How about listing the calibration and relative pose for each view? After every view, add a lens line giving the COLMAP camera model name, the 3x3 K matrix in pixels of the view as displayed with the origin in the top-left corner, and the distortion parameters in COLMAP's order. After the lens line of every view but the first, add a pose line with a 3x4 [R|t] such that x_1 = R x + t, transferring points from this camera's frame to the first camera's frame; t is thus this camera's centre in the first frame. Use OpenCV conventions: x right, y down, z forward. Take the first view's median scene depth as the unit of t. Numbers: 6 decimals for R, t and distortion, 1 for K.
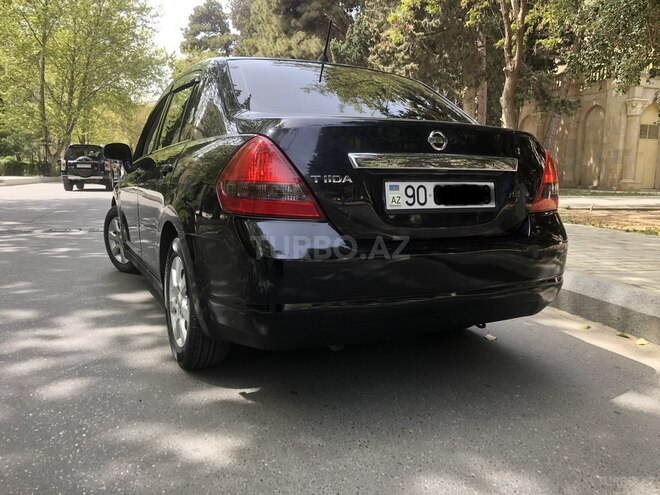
lens RADIAL K [[540.4, 0, 338.4], [0, 540.4, 250.3], [0, 0, 1]] dist [0.028839, -0.018962]
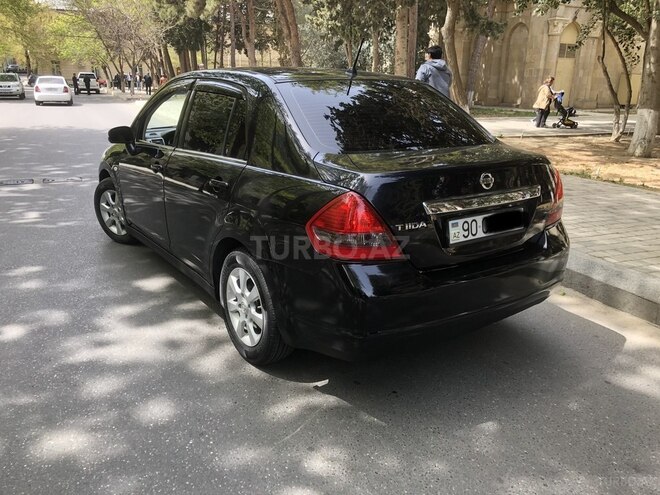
lens RADIAL K [[540.4, 0, 336.8], [0, 540.4, 243.1], [0, 0, 1]] dist [0.028839, -0.018962]
pose [[0.989783, -0.039473, 0.137008, -0.278161], [0.018534, 0.988381, 0.150862, -0.225753], [-0.141372, -0.146781, 0.979014, -0.125356]]
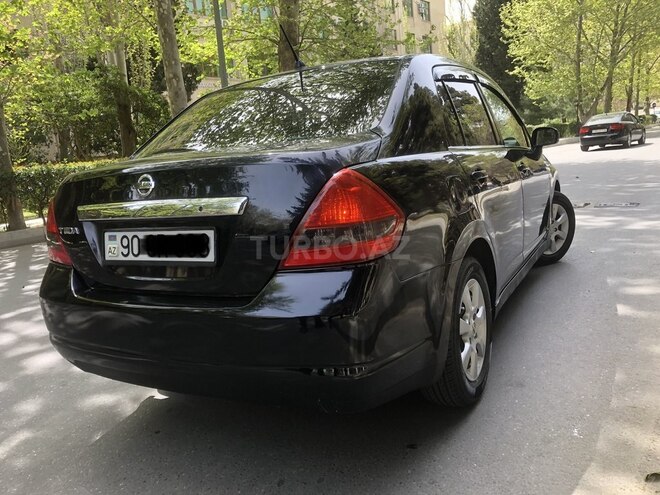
lens RADIAL K [[540.4, 0, 331.7], [0, 540.4, 256.1], [0, 0, 1]] dist [0.028839, -0.018962]
pose [[0.558262, 0.087452, -0.825043, 0.975027], [-0.008468, 0.994978, 0.099734, -0.158437], [0.829622, -0.048691, 0.556199, 0.674823]]
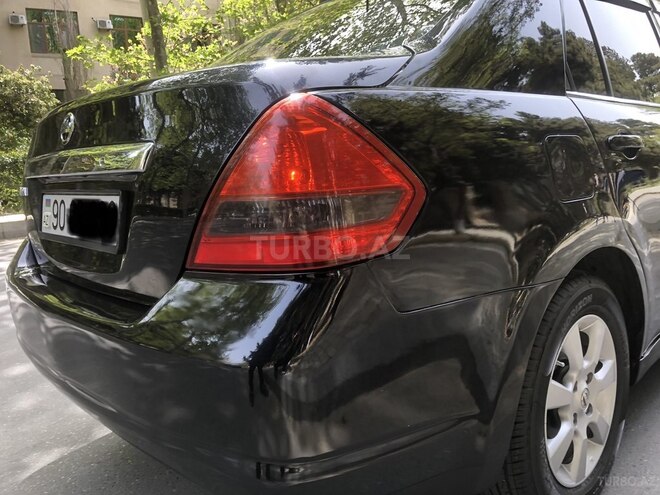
lens RADIAL K [[540.4, 0, 334.7], [0, 540.4, 249.1], [0, 0, 1]] dist [0.028839, -0.018962]
pose [[0.280760, 0.127838, -0.951226, 0.780414], [-0.067068, 0.991280, 0.113425, -0.139890], [0.957432, 0.031951, 0.286886, 0.998924]]
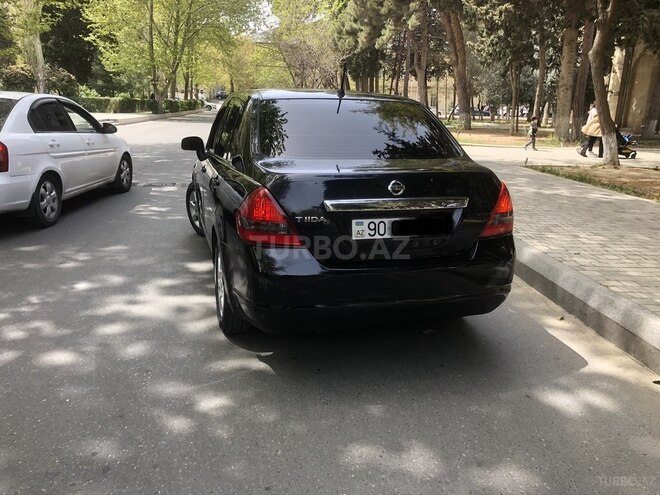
lens RADIAL K [[540.4, 0, 339.2], [0, 540.4, 246.5], [0, 0, 1]] dist [0.028839, -0.018962]
pose [[0.984642, 0.056669, -0.165135, 0.243447], [-0.037773, 0.992600, 0.115403, -0.184973], [0.170453, -0.107393, 0.979496, -0.309665]]
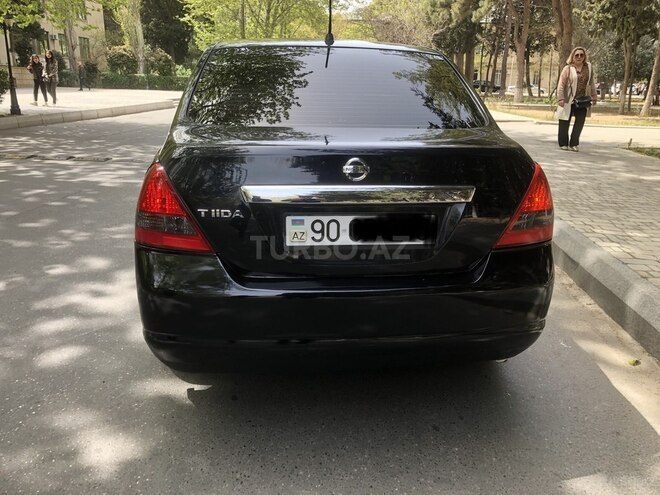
lens RADIAL K [[540.4, 0, 338.2], [0, 540.4, 245.8], [0, 0, 1]] dist [0.028839, -0.018962]
pose [[0.939841, 0.104836, -0.325129, 0.403613], [-0.056076, 0.986181, 0.155891, -0.191696], [0.336979, -0.128280, 0.932732, 0.143753]]
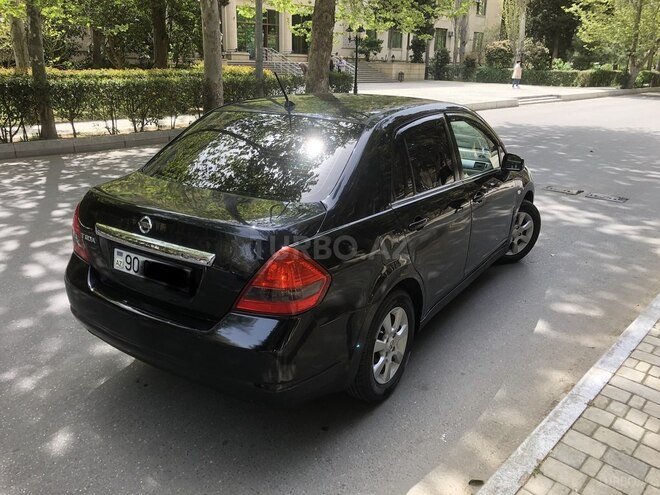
lens RADIAL K [[540.4, 0, 333.7], [0, 540.4, 253.6], [0, 0, 1]] dist [0.028839, -0.018962]
pose [[0.505365, 0.283091, -0.815148, 1.228081], [-0.131380, 0.958884, 0.251557, -0.440962], [0.852846, -0.020034, 0.521779, 0.653533]]
